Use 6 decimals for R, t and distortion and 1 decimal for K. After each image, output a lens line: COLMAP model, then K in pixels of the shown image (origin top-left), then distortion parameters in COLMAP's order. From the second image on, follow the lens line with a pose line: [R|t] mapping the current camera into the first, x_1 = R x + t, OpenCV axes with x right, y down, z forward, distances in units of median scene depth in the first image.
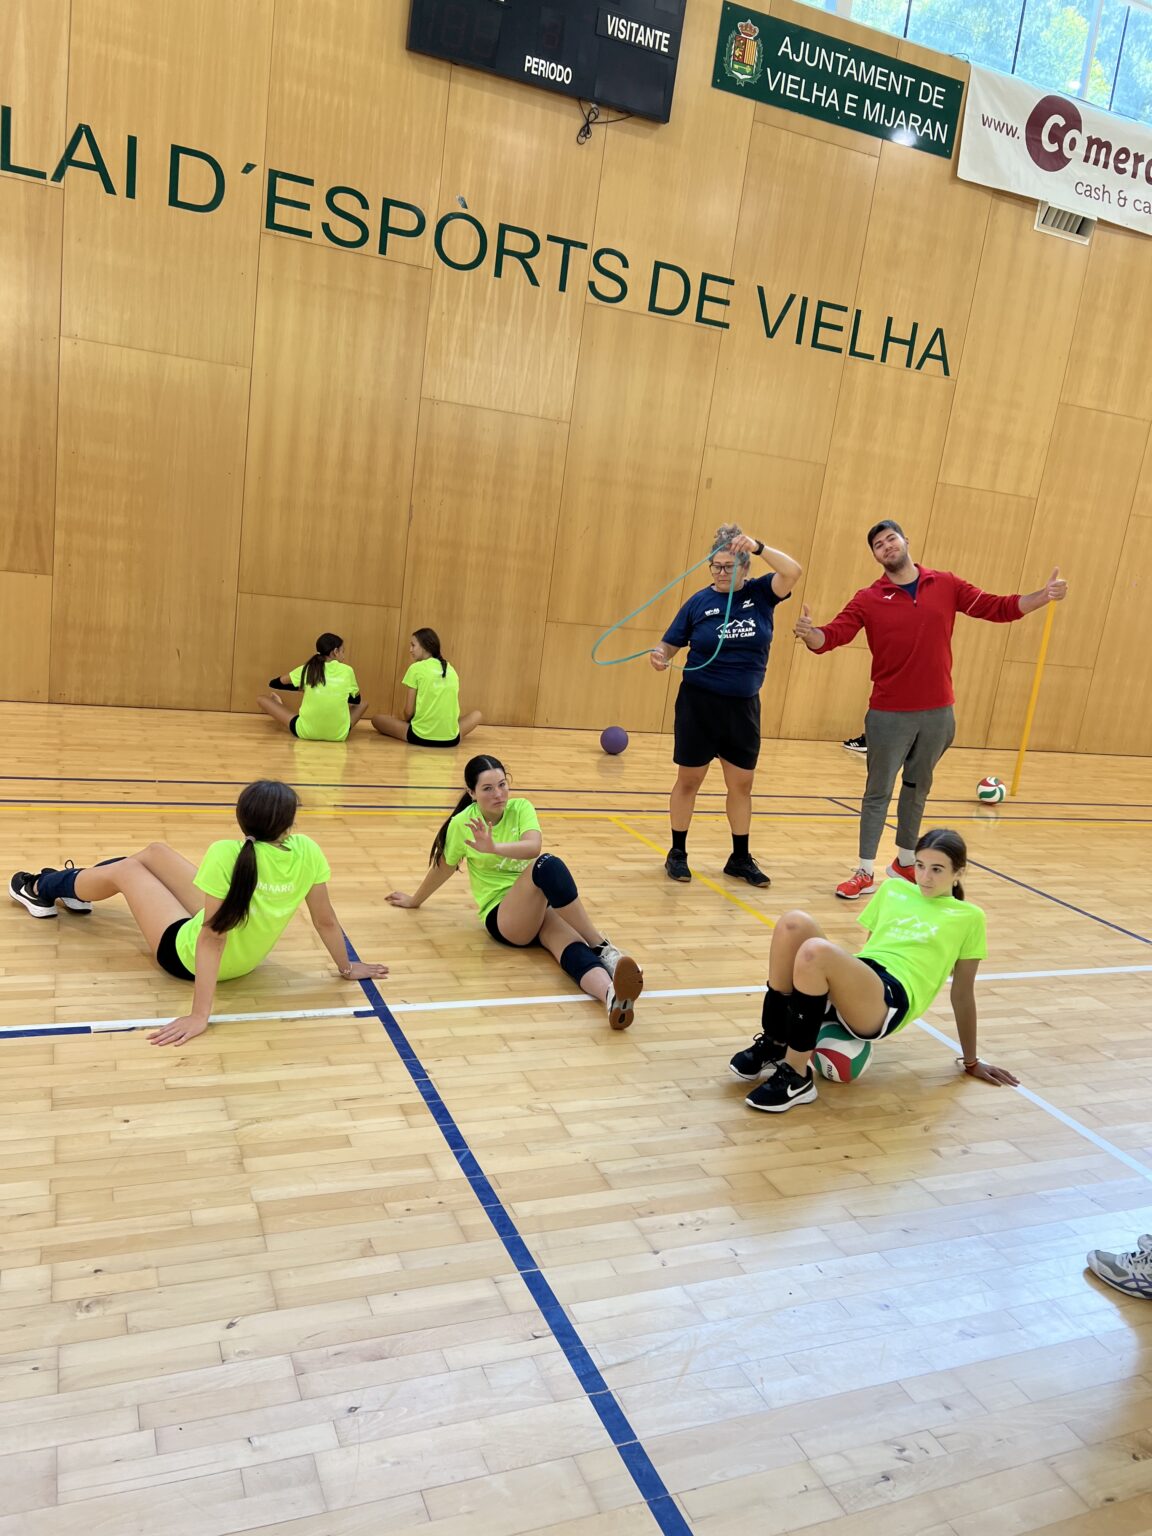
lens RADIAL K [[1155.5, 0, 567.3], [0, 1155.5, 767.6], [0, 0, 1]] dist [0.042413, -0.042490]
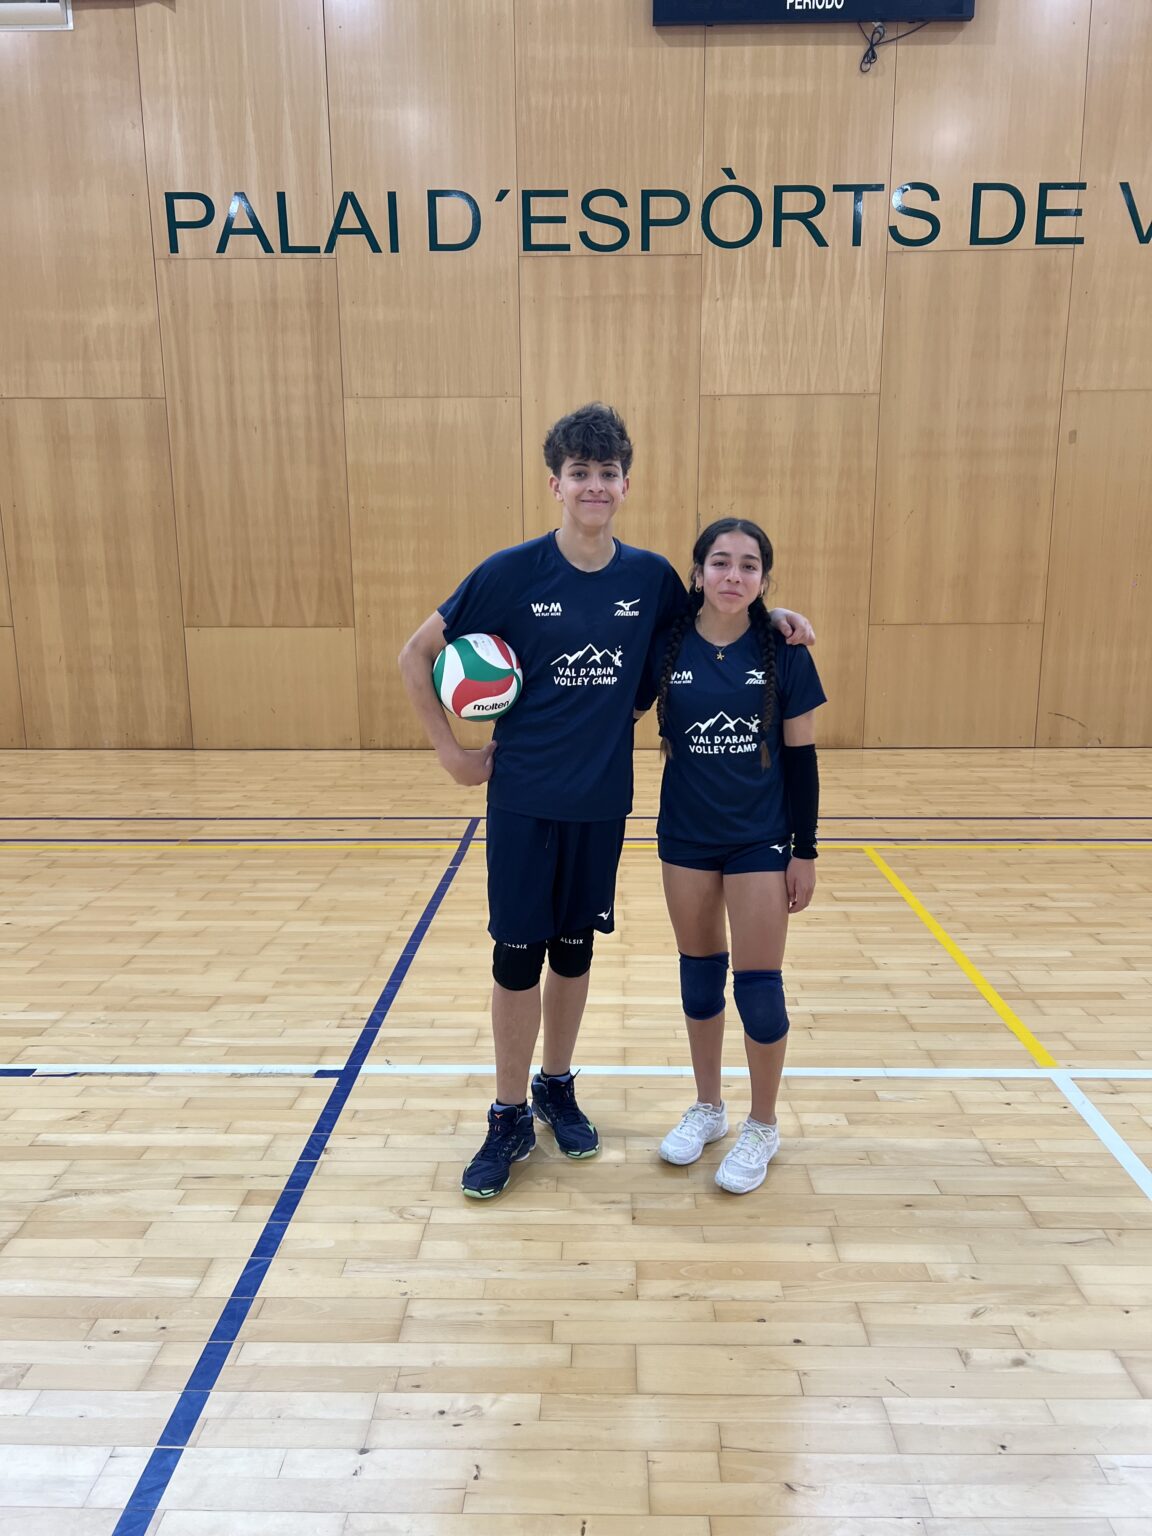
lens RADIAL K [[1155.5, 0, 587.9], [0, 1155.5, 777.4], [0, 0, 1]] dist [0.042413, -0.042490]
pose [[0.904843, -0.044777, -0.423385, 0.161343], [0.031327, 0.998761, -0.038677, 0.014748], [0.424592, 0.021733, 0.905124, 0.132165]]
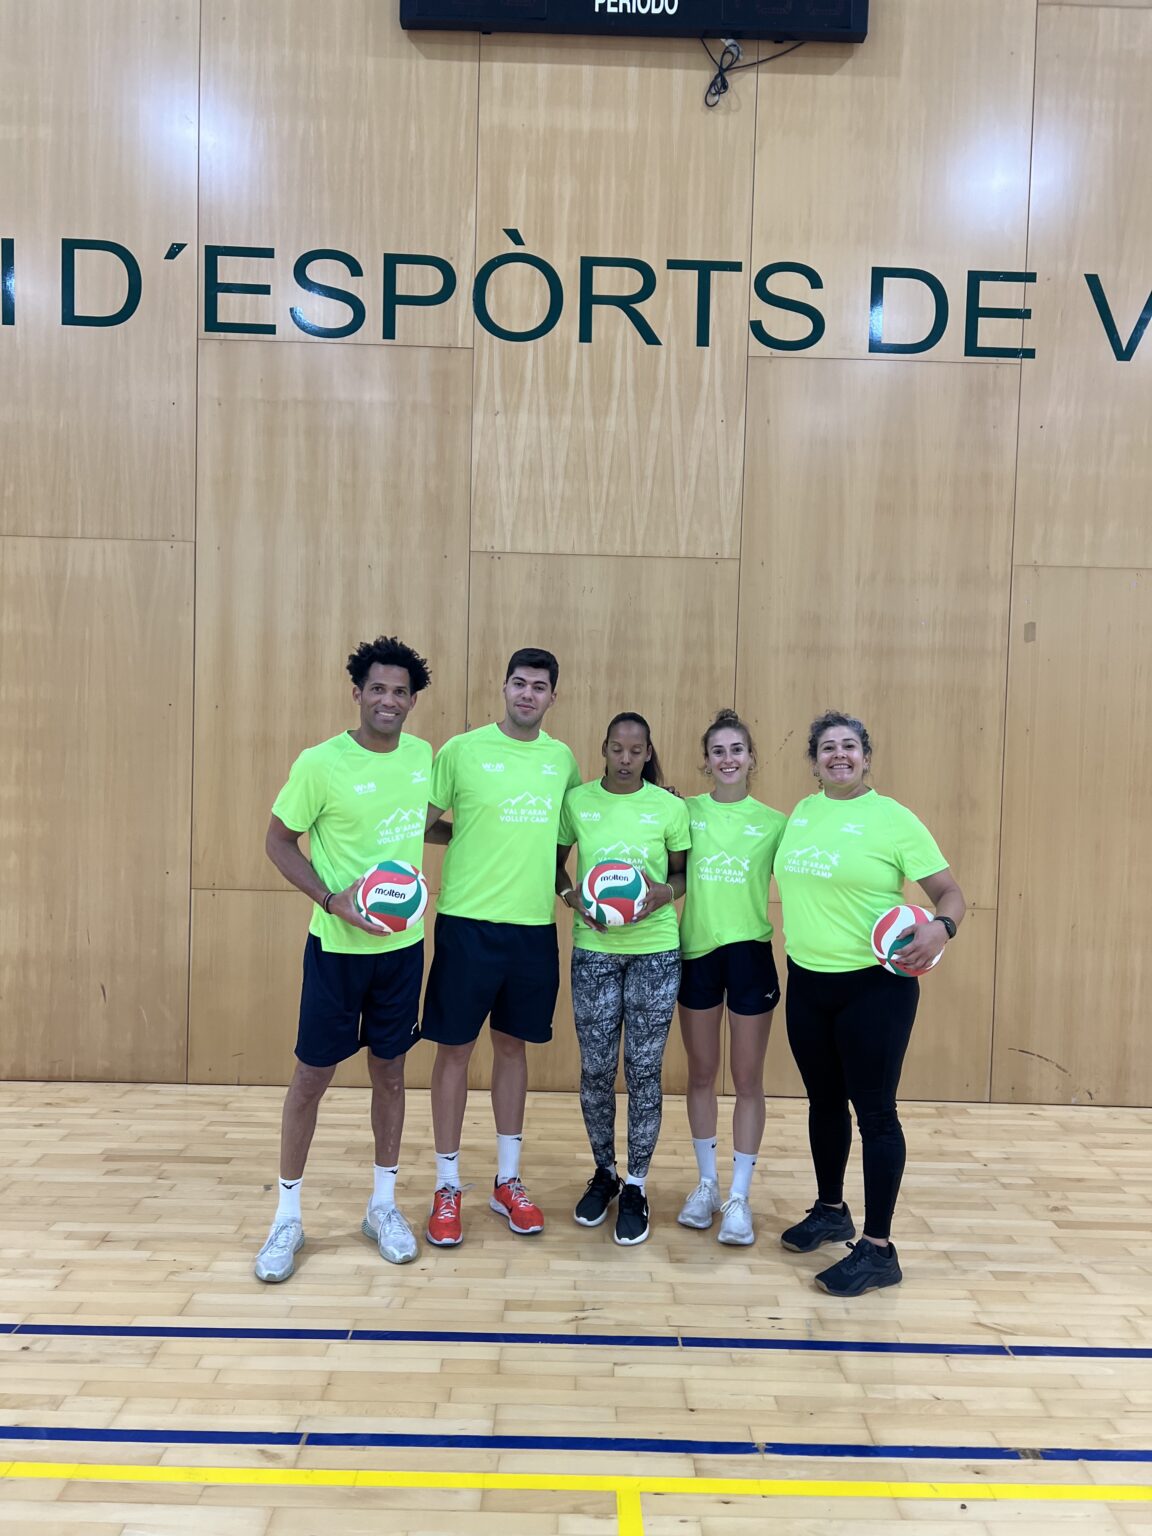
lens RADIAL K [[1155.5, 0, 587.9], [0, 1155.5, 773.3], [0, 0, 1]] dist [0.042413, -0.042490]
pose [[0.920684, -0.085628, -0.380801, 0.143706], [0.006735, 0.978978, -0.203853, -0.078368], [0.390251, 0.185119, 0.901906, 0.479649]]
